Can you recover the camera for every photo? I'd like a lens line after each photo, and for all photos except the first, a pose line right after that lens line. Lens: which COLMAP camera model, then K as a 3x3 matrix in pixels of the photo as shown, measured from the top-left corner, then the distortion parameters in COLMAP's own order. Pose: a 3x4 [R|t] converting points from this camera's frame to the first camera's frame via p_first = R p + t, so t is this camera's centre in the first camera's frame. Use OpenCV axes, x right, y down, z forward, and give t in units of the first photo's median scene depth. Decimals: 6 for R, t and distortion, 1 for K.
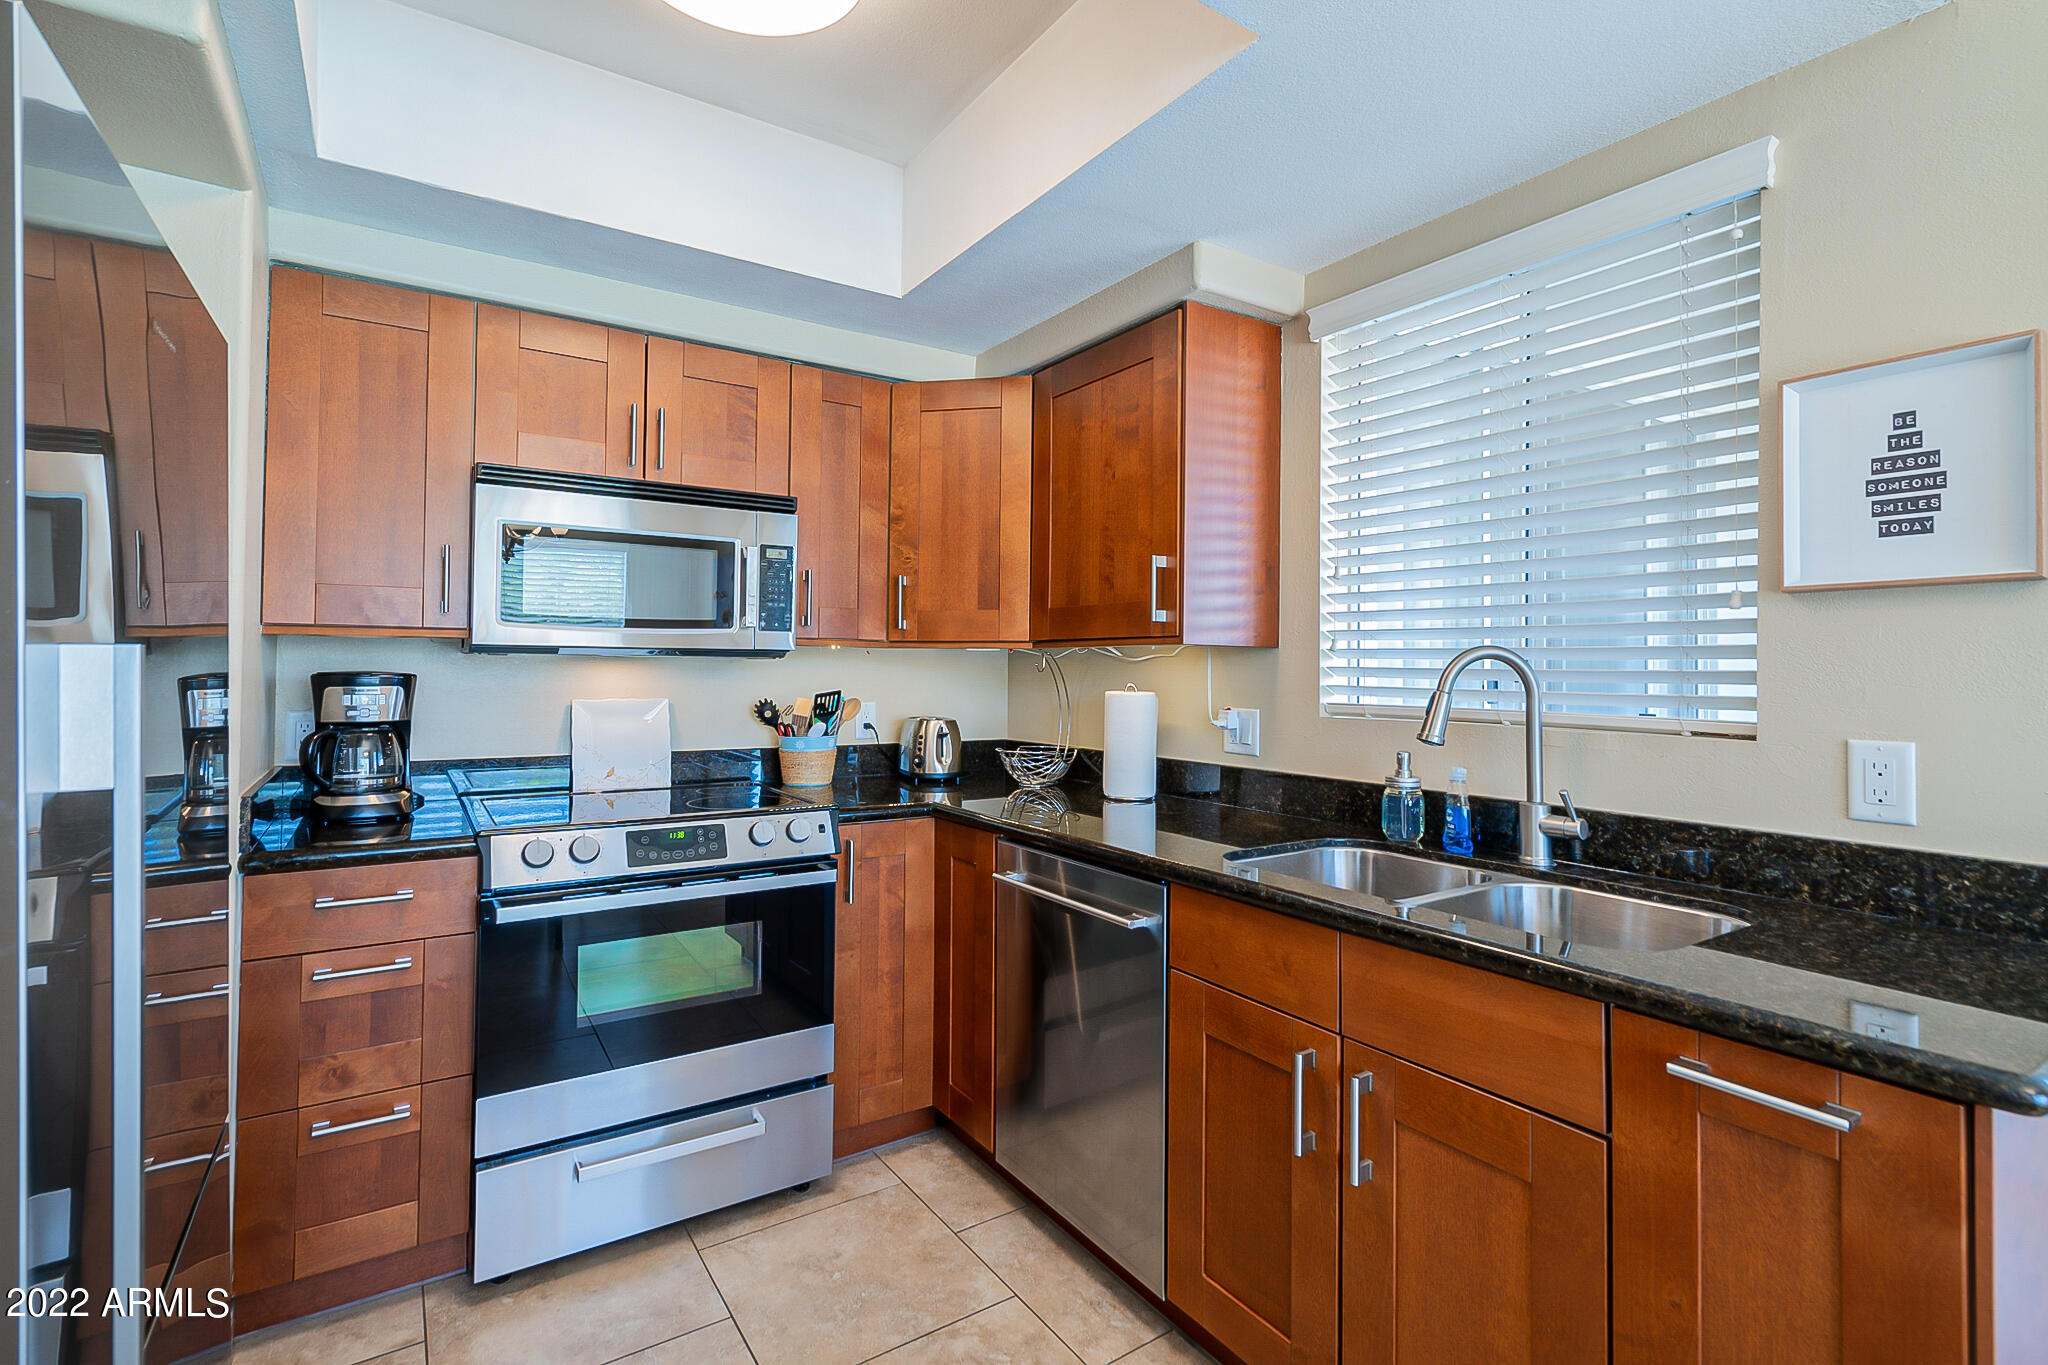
lens RADIAL K [[945.0, 0, 1016.8], [0, 945.0, 672.6], [0, 0, 1]] dist [-0.003872, 0.004891]
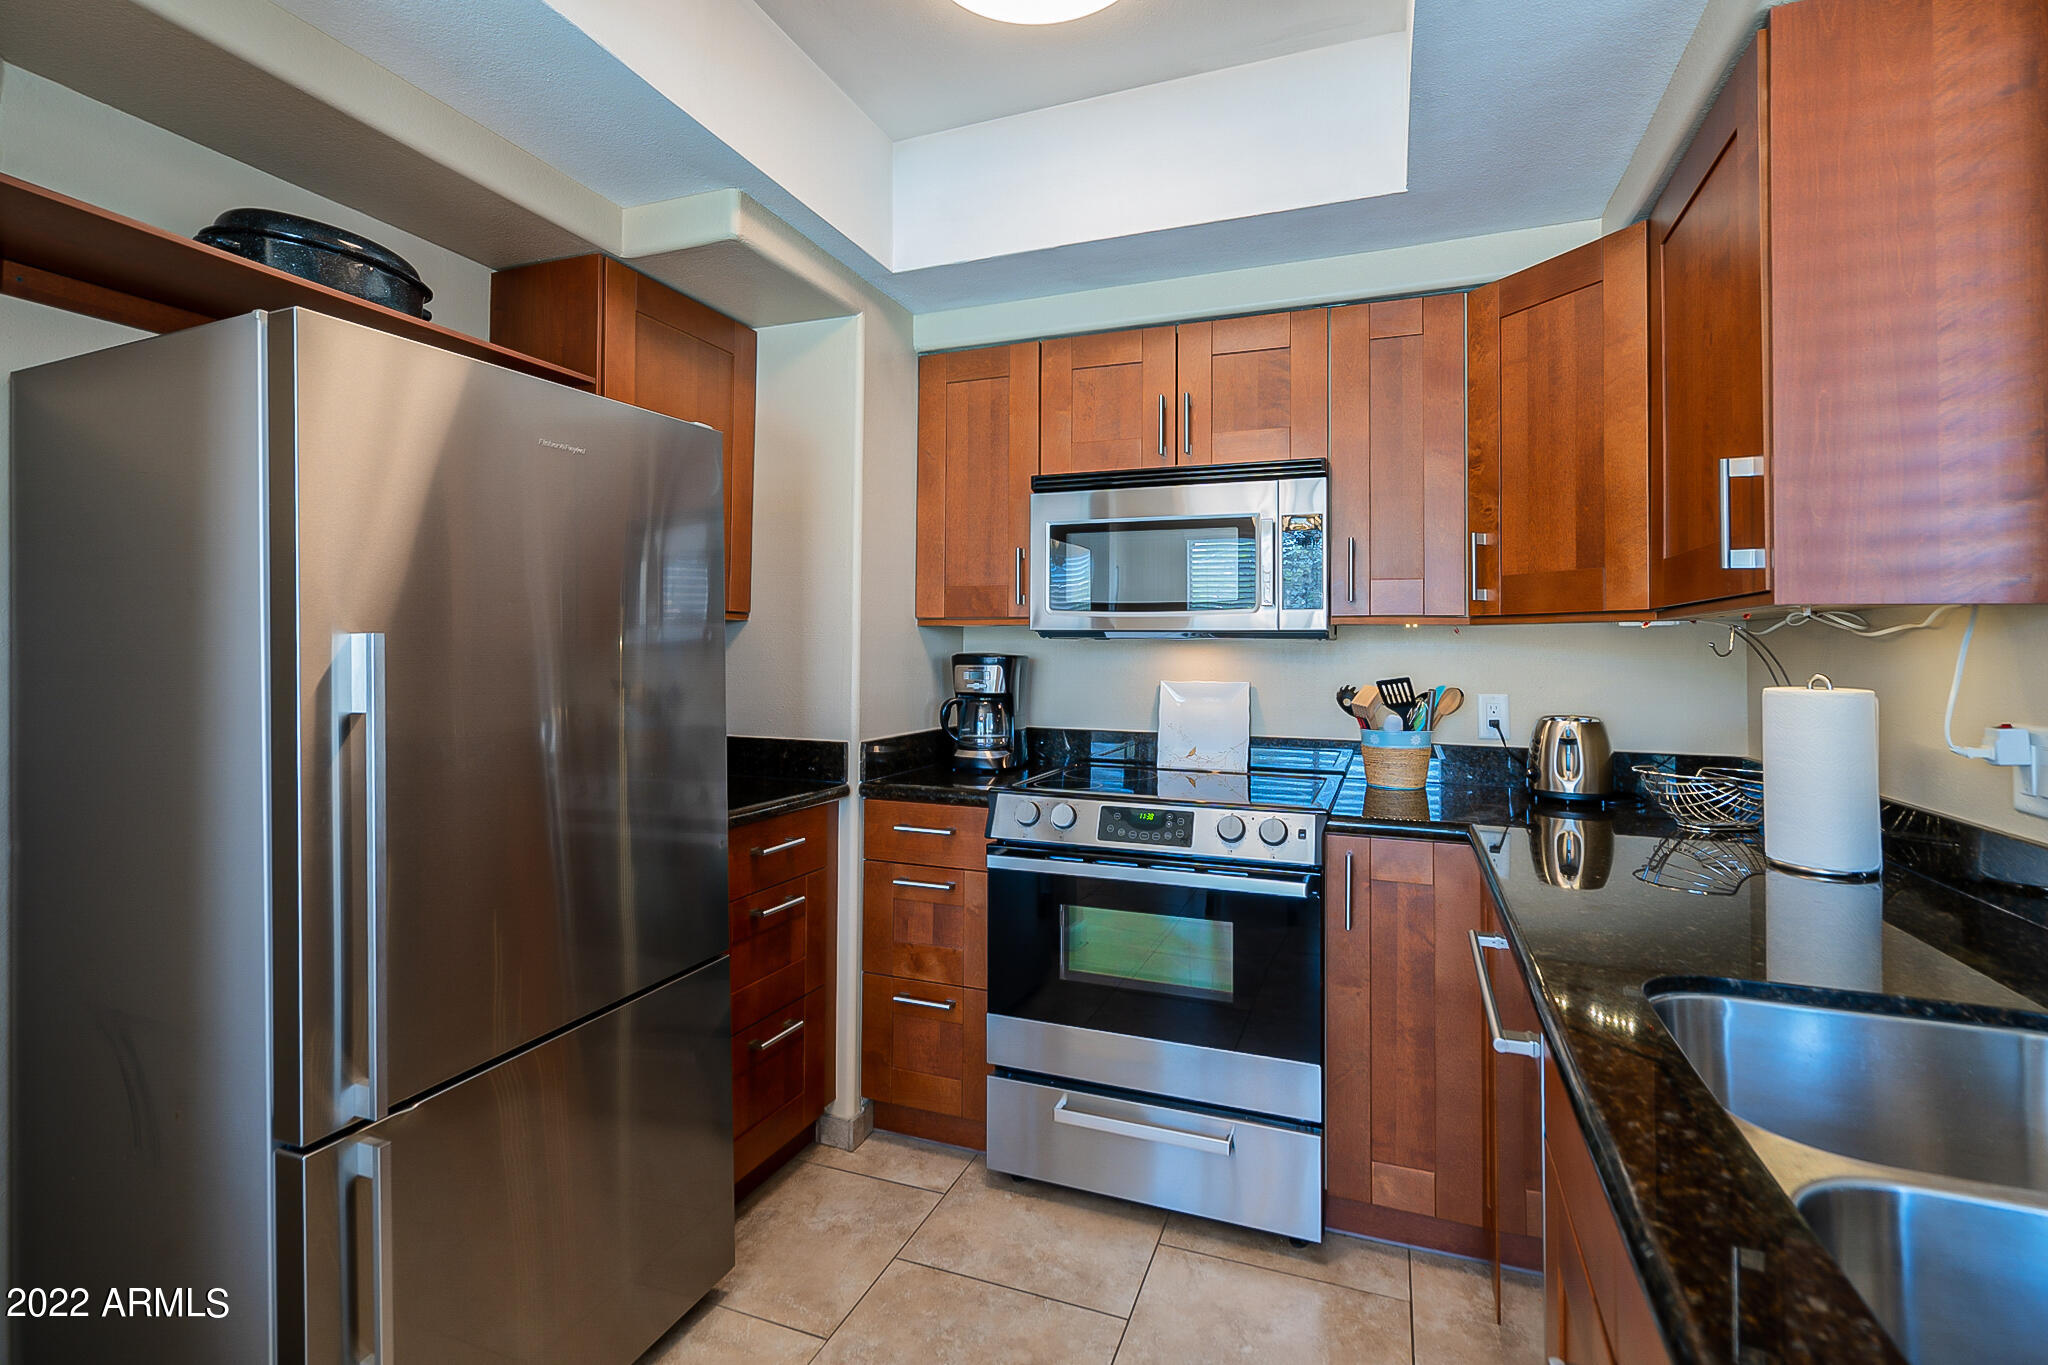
lens RADIAL K [[945.0, 0, 955.4], [0, 945.0, 641.5], [0, 0, 1]] dist [-0.003872, 0.004891]
pose [[0.574496, -0.010506, -0.818440, 0.311868], [-0.005413, 0.999847, -0.016635, 0.003728], [0.818490, 0.013987, 0.574351, 0.227277]]
